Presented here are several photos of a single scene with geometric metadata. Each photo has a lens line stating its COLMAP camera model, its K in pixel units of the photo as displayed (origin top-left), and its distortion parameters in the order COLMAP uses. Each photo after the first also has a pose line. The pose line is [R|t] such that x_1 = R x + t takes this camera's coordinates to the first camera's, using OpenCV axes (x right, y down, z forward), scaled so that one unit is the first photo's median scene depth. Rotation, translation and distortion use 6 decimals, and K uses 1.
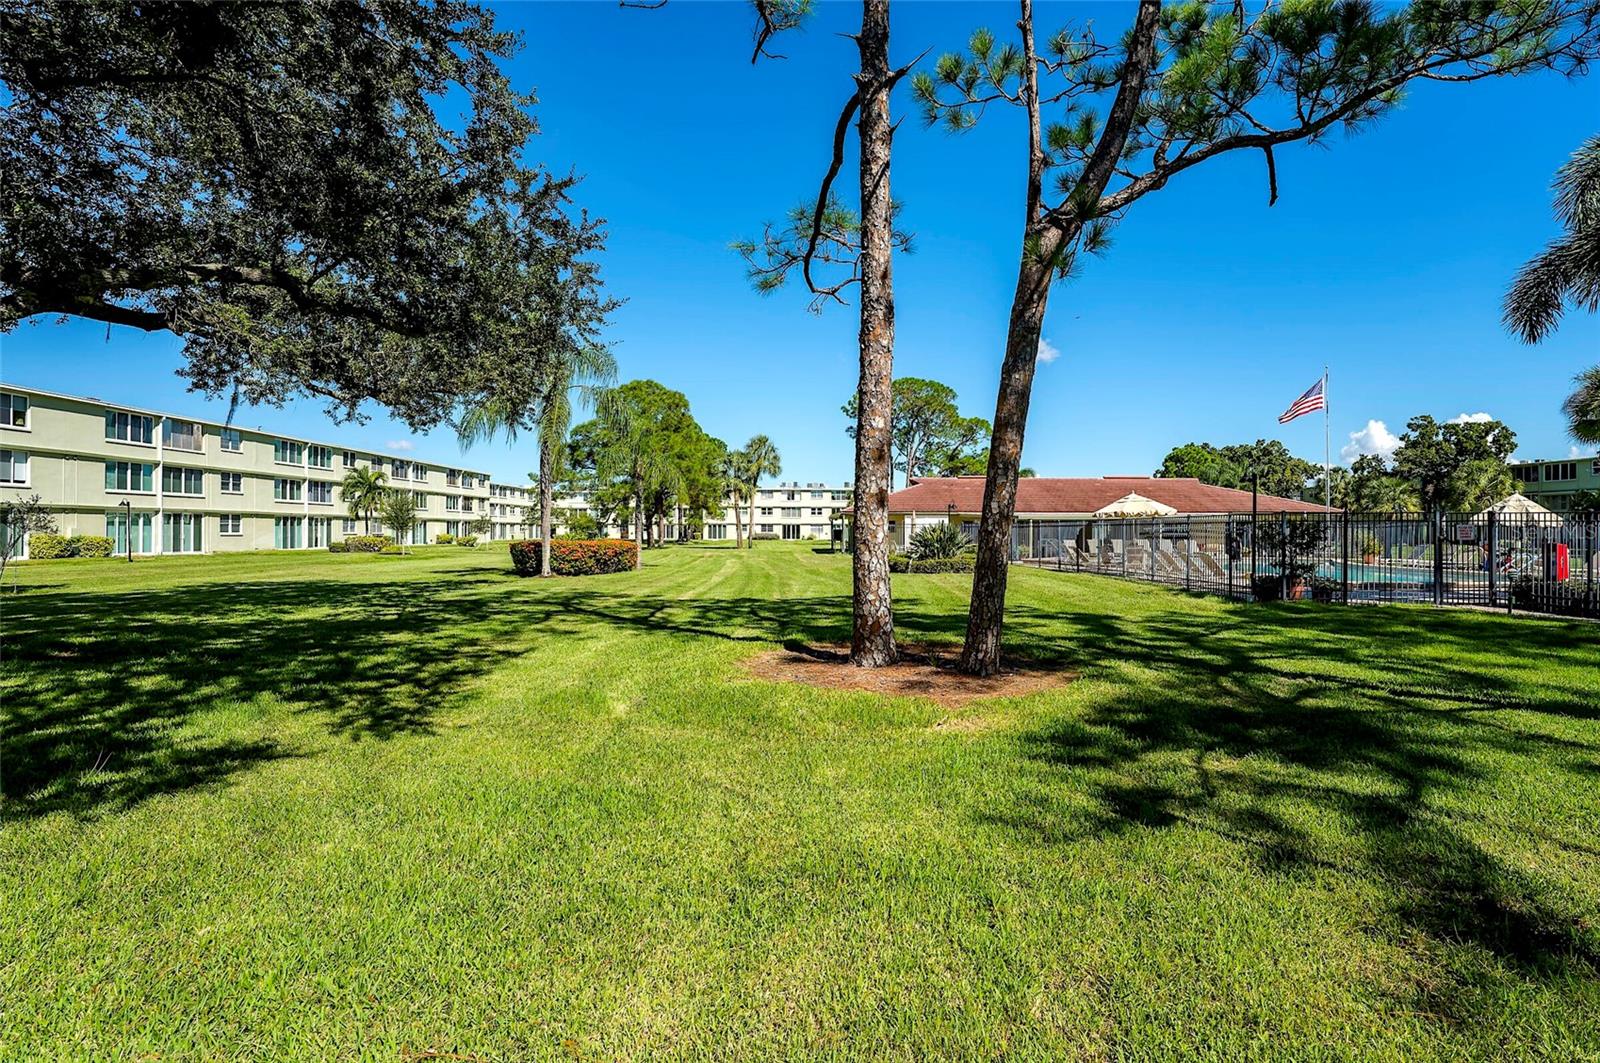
lens RADIAL K [[757.6, 0, 805.4], [0, 757.6, 528.9], [0, 0, 1]] dist [-0.006114, -0.001594]
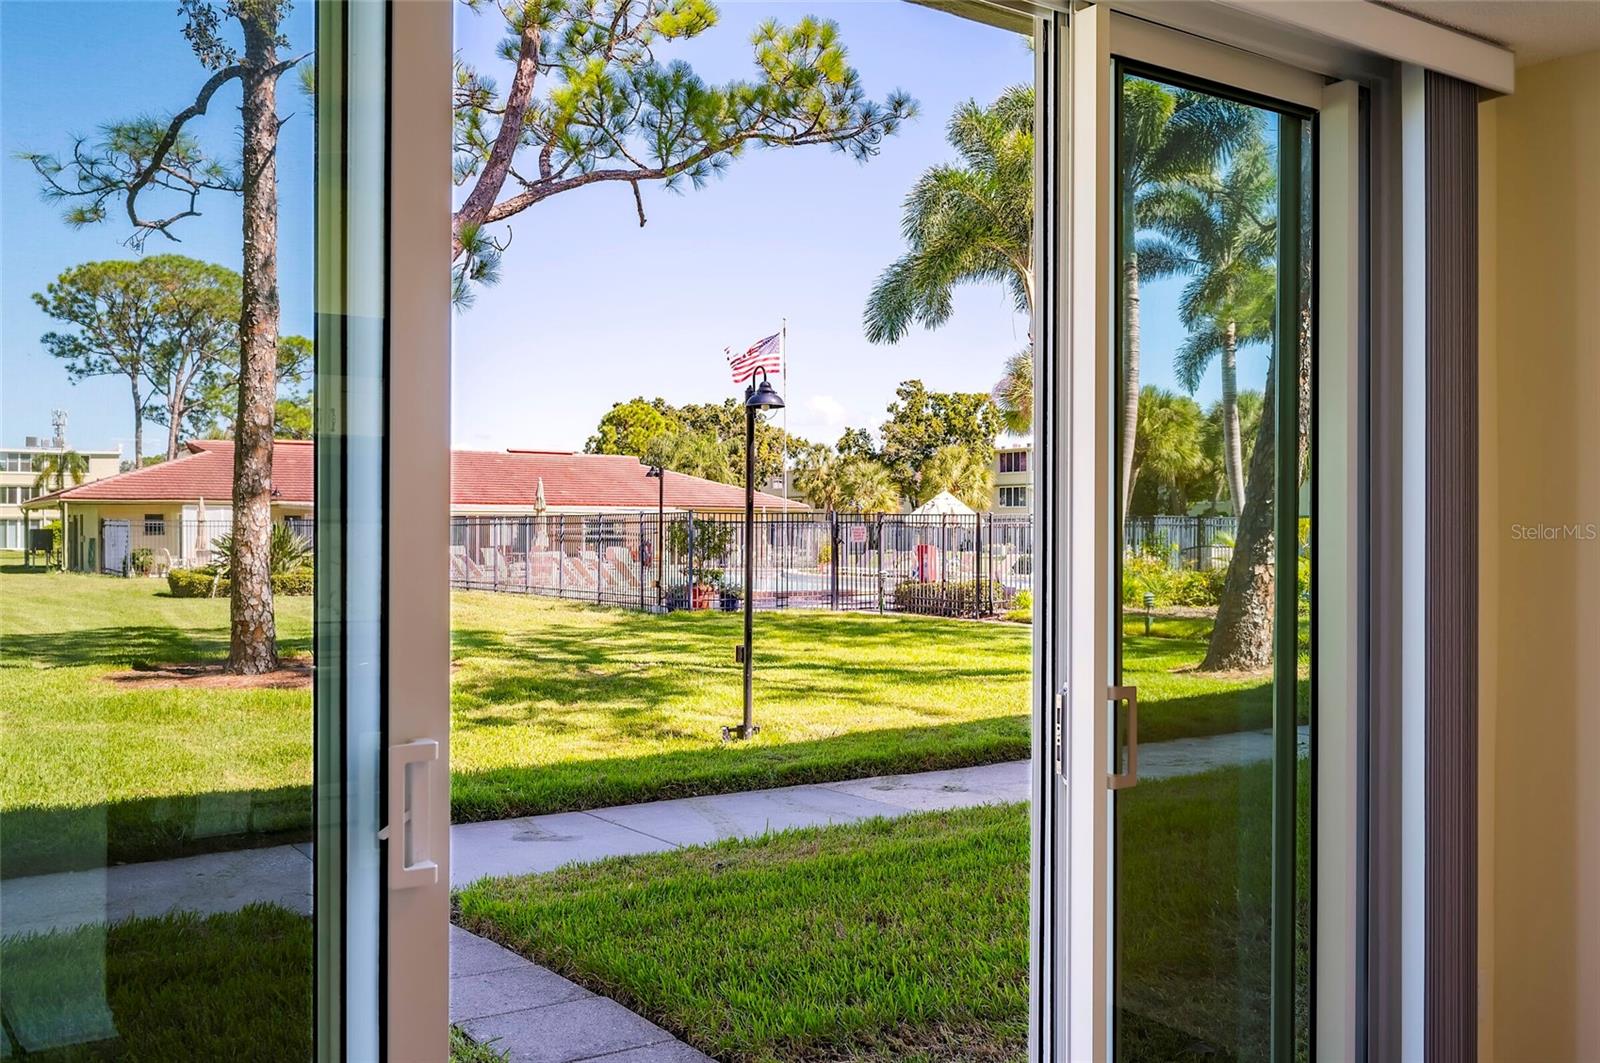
lens RADIAL K [[1364.2, 0, 790.8], [0, 1364.2, 537.0], [0, 0, 1]] dist [0.002412, -0.000130]
pose [[0.838765, -0.000938, 0.544493, -0.131066], [-0.002419, 0.999982, 0.005448, -0.001178], [-0.544488, -0.005887, 0.838748, -0.377861]]
